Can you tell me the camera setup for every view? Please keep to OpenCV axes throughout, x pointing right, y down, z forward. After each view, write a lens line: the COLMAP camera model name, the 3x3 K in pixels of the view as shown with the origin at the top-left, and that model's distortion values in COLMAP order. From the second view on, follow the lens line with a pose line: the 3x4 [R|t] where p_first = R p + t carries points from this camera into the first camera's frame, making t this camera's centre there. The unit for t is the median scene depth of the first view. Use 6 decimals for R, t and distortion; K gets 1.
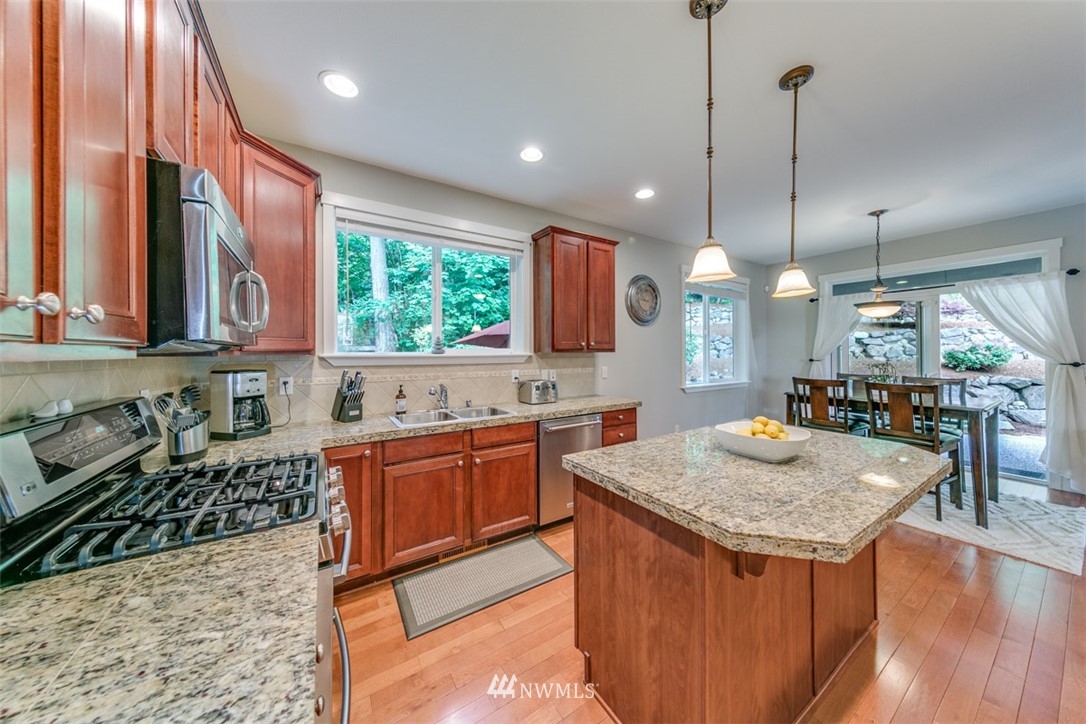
lens RADIAL K [[343.2, 0, 545.1], [0, 343.2, 356.6], [0, 0, 1]] dist [0.003496, -0.000319]
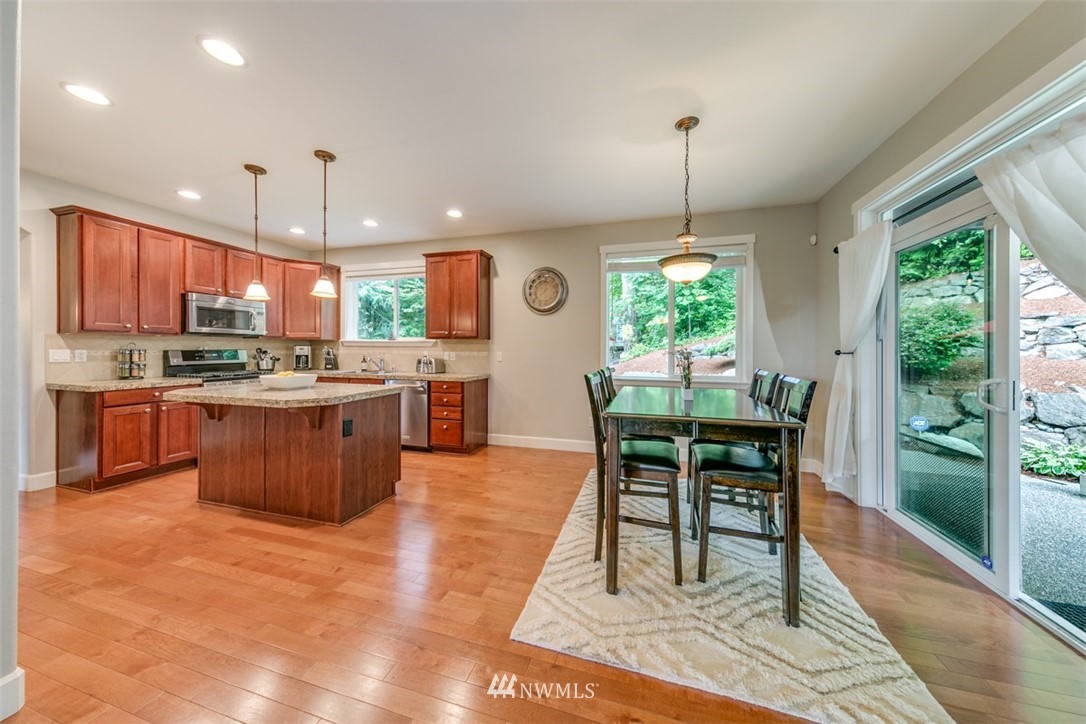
lens RADIAL K [[343.2, 0, 550.7], [0, 343.2, 352.2], [0, 0, 1]] dist [0.003496, -0.000319]
pose [[0.660169, 0.014757, -0.750972, 1.362595], [-0.019847, 0.999801, 0.002199, 0.028355], [0.750855, 0.013453, 0.660331, 0.394634]]
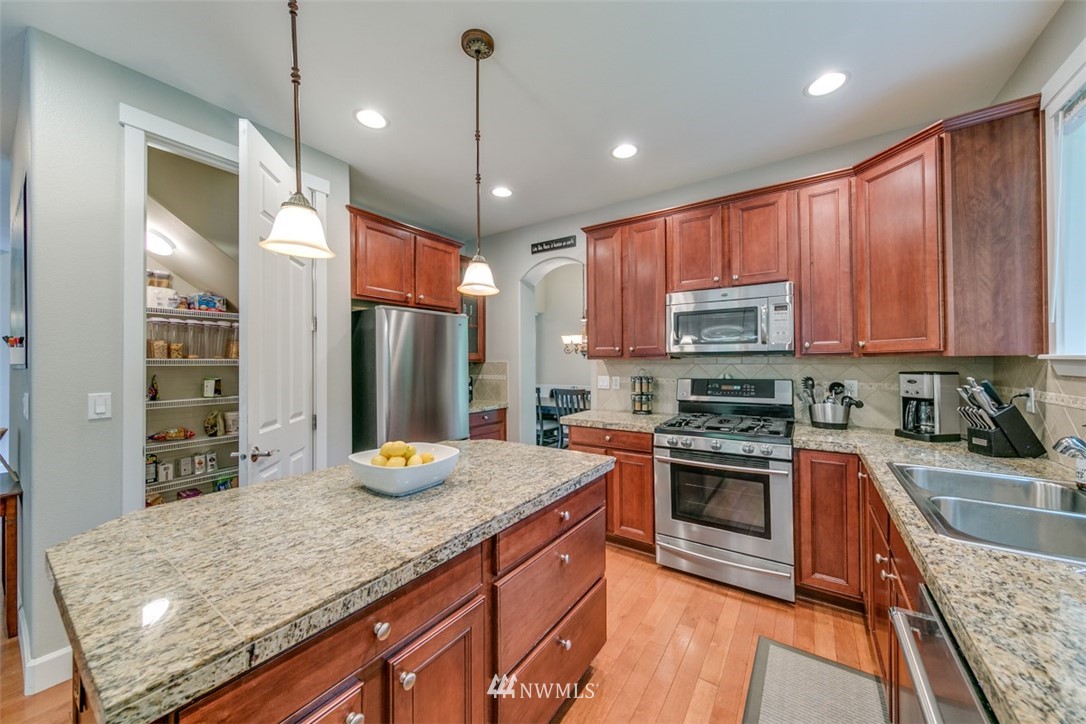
lens RADIAL K [[384.9, 0, 552.6], [0, 384.9, 357.3], [0, 0, 1]] dist [-0.001961, -0.000147]
pose [[-0.917888, 0.004145, -0.396818, 0.319221], [0.002729, 0.999988, 0.004134, -0.005450], [0.396831, 0.002712, -0.917888, 0.913983]]
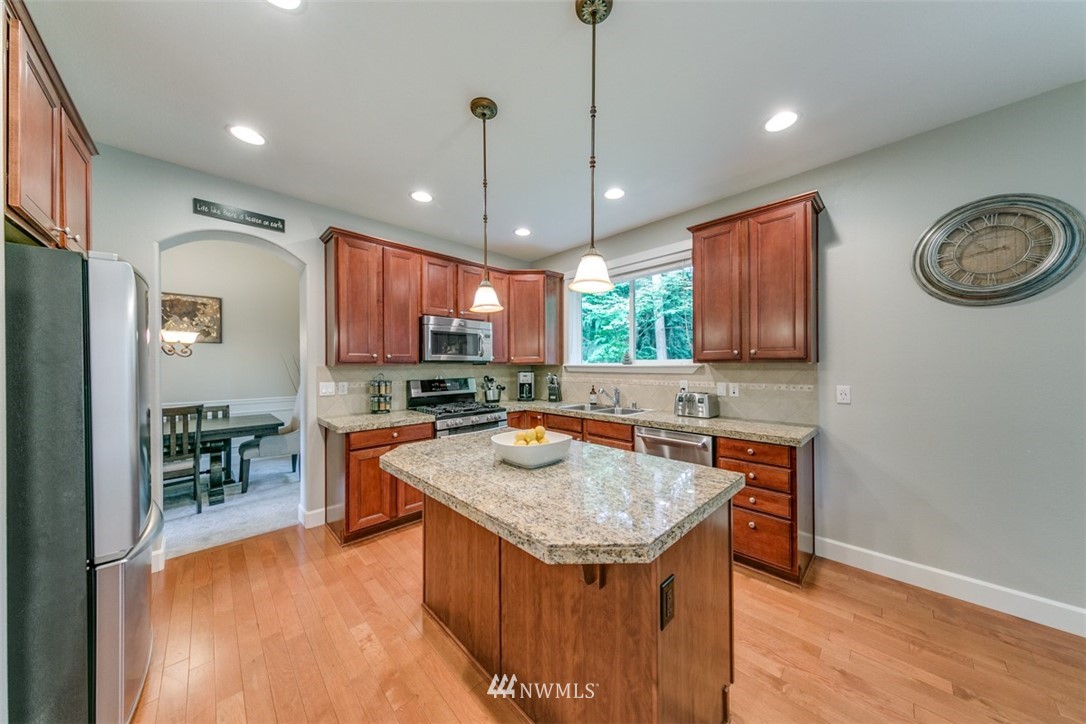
lens RADIAL K [[343.2, 0, 548.4], [0, 343.2, 366.0], [0, 0, 1]] dist [0.003496, -0.000319]
pose [[0.203118, 0.004105, -0.979146, 0.777180], [-0.010838, 0.999939, 0.001944, -0.001270], [0.979094, 0.010217, 0.203150, 0.395440]]
